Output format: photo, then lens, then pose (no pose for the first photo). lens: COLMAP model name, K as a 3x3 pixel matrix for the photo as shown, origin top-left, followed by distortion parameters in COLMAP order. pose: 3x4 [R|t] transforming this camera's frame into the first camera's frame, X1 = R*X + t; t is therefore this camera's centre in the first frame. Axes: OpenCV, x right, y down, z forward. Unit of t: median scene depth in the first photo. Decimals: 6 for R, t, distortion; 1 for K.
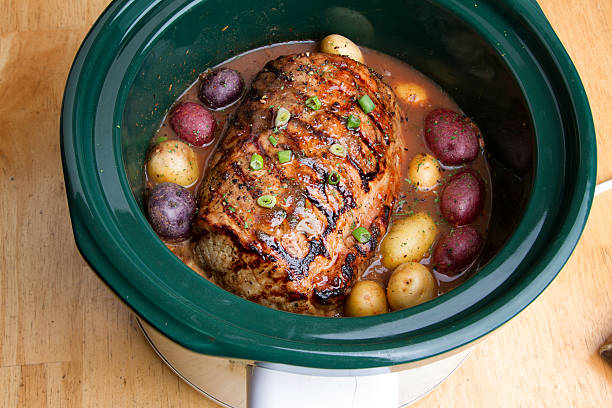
lens RADIAL K [[787.1, 0, 307.4], [0, 787.1, 203.5], [0, 0, 1]] dist [-0.090482, 0.000000]
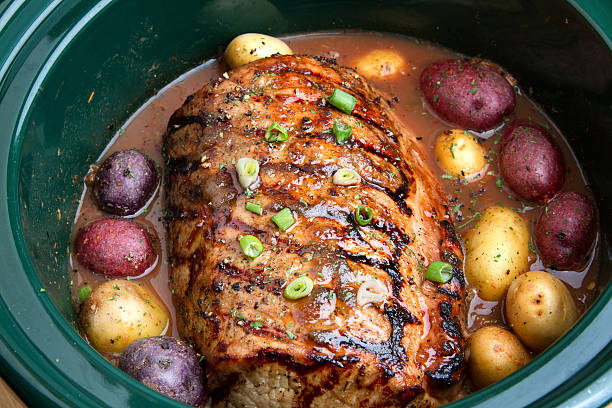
lens RADIAL K [[1249.7, 0, 306.9], [0, 1249.7, 204.5], [0, 0, 1]] dist [0.050305, 0.000000]
pose [[0.878041, -0.450023, 0.162858, -0.169607], [0.464522, 0.883266, -0.063730, 0.004528], [-0.115167, 0.131609, 0.984589, -0.033083]]
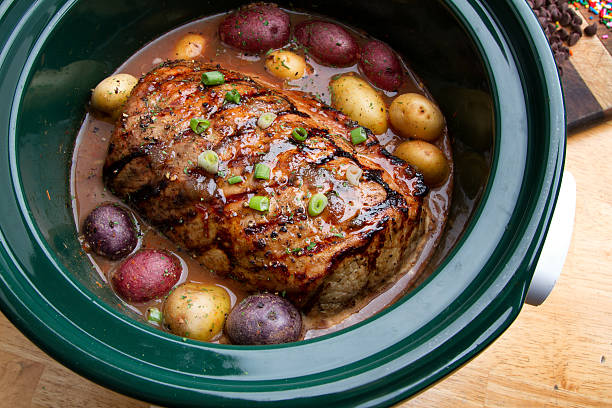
lens RADIAL K [[657.5, 0, 300.9], [0, 657.5, 204.1], [0, 0, 1]] dist [-0.130279, 0.000000]
pose [[0.297599, -0.901118, 0.315313, -0.261783], [0.847927, 0.401253, 0.346432, -0.247531], [-0.438696, 0.164265, 0.883495, 0.342376]]
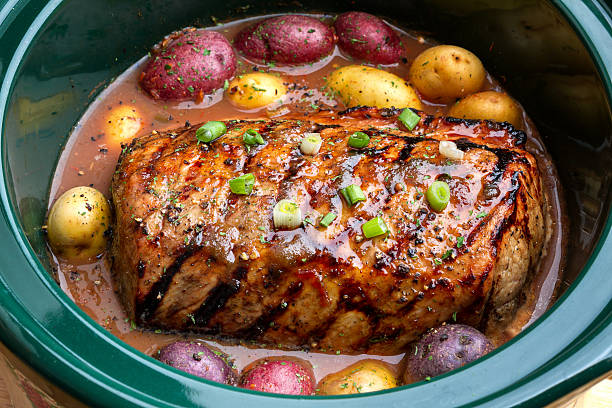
lens RADIAL K [[1249.7, 0, 306.4], [0, 1249.7, 203.1], [0, 0, 1]] dist [0.050305, 0.000000]
pose [[-0.247889, -0.840029, 0.482599, -0.517146], [0.836656, 0.065518, 0.543796, -0.645565], [-0.488424, 0.538571, 0.686574, 0.280847]]
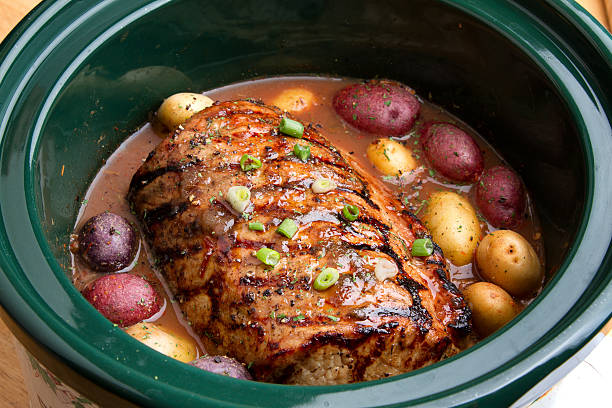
lens RADIAL K [[1249.7, 0, 304.7], [0, 1249.7, 207.1], [0, 0, 1]] dist [0.050305, 0.000000]
pose [[0.687803, -0.592237, 0.419741, -0.478575], [0.654944, 0.755644, -0.007034, -0.054442], [-0.313009, 0.279745, 0.907617, -0.072950]]
